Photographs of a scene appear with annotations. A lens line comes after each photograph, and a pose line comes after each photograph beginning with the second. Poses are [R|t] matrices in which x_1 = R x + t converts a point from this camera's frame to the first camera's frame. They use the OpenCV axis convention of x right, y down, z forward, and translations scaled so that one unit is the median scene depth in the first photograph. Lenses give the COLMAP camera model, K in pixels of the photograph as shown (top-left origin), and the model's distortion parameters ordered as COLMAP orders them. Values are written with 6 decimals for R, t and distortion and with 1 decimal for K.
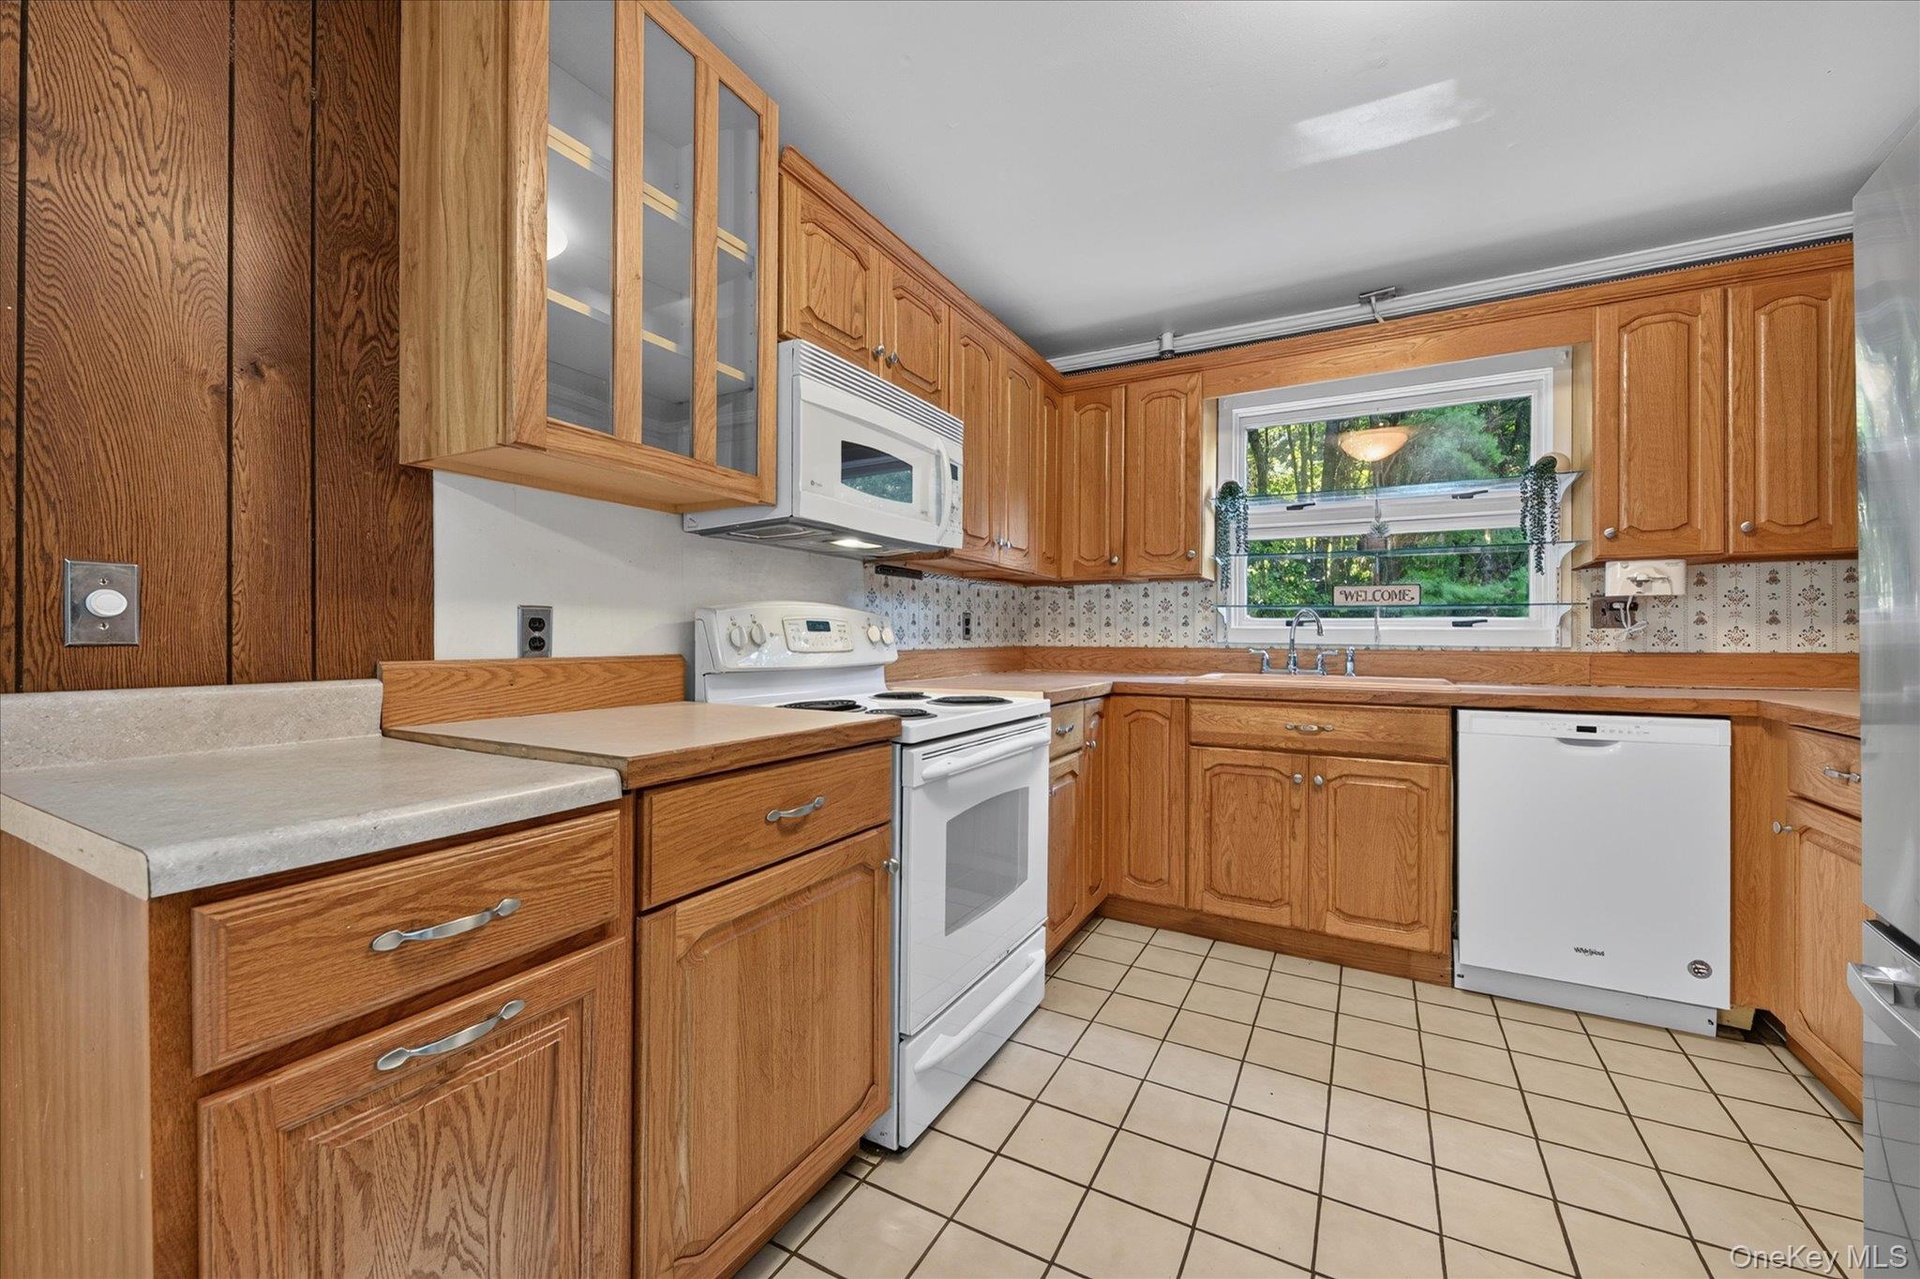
lens RADIAL K [[746.7, 0, 959.0], [0, 746.7, 640.2], [0, 0, 1]] dist [0.000027, -0.001786]
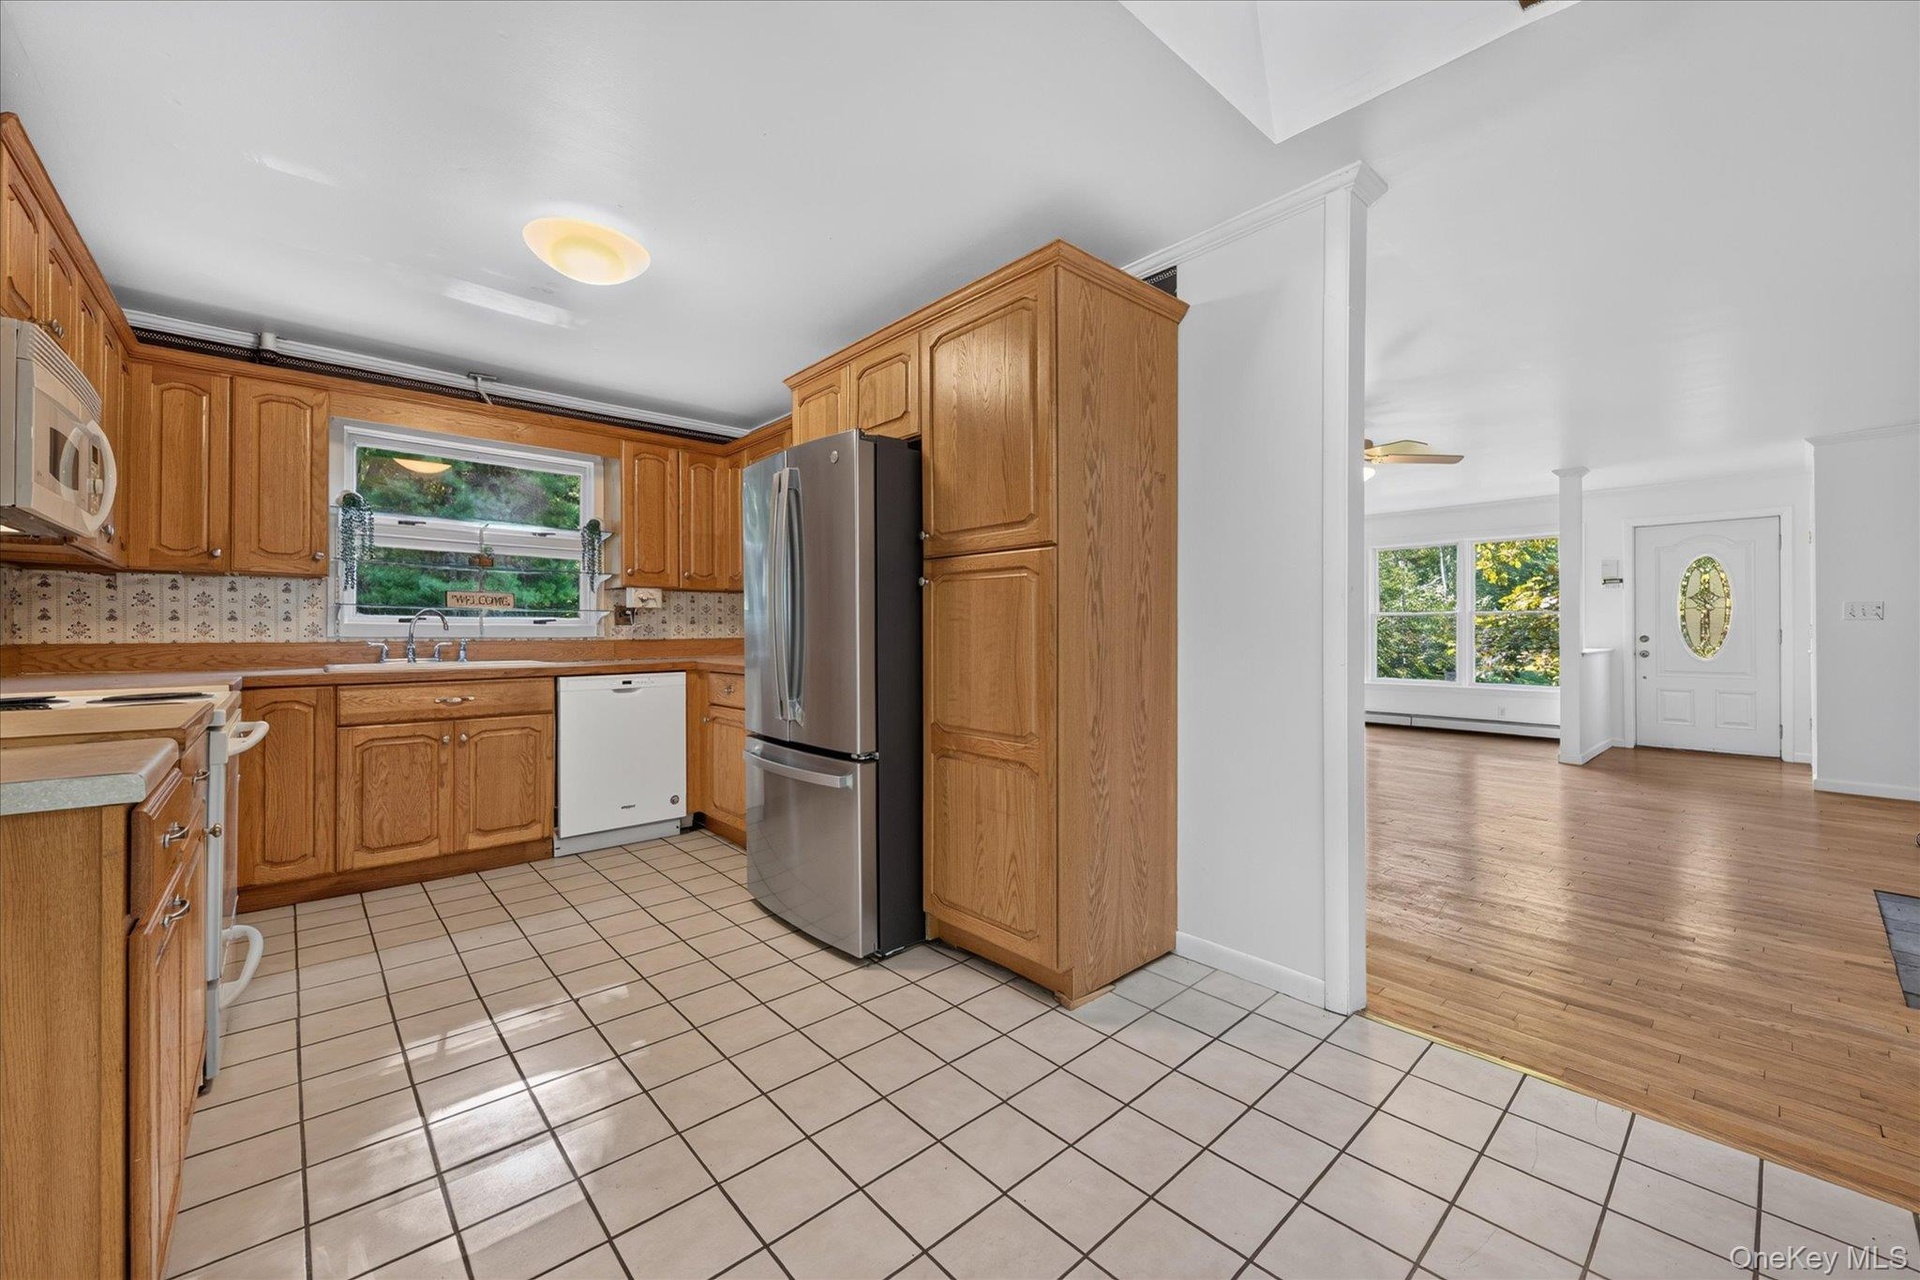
lens RADIAL K [[746.7, 0, 968.7], [0, 746.7, 629.6], [0, 0, 1]] dist [0.000027, -0.001786]
pose [[0.326611, -0.002747, 0.945155, -0.471226], [0.005408, 0.999985, 0.001037, -0.004359], [-0.945143, 0.004772, 0.326621, -0.290651]]
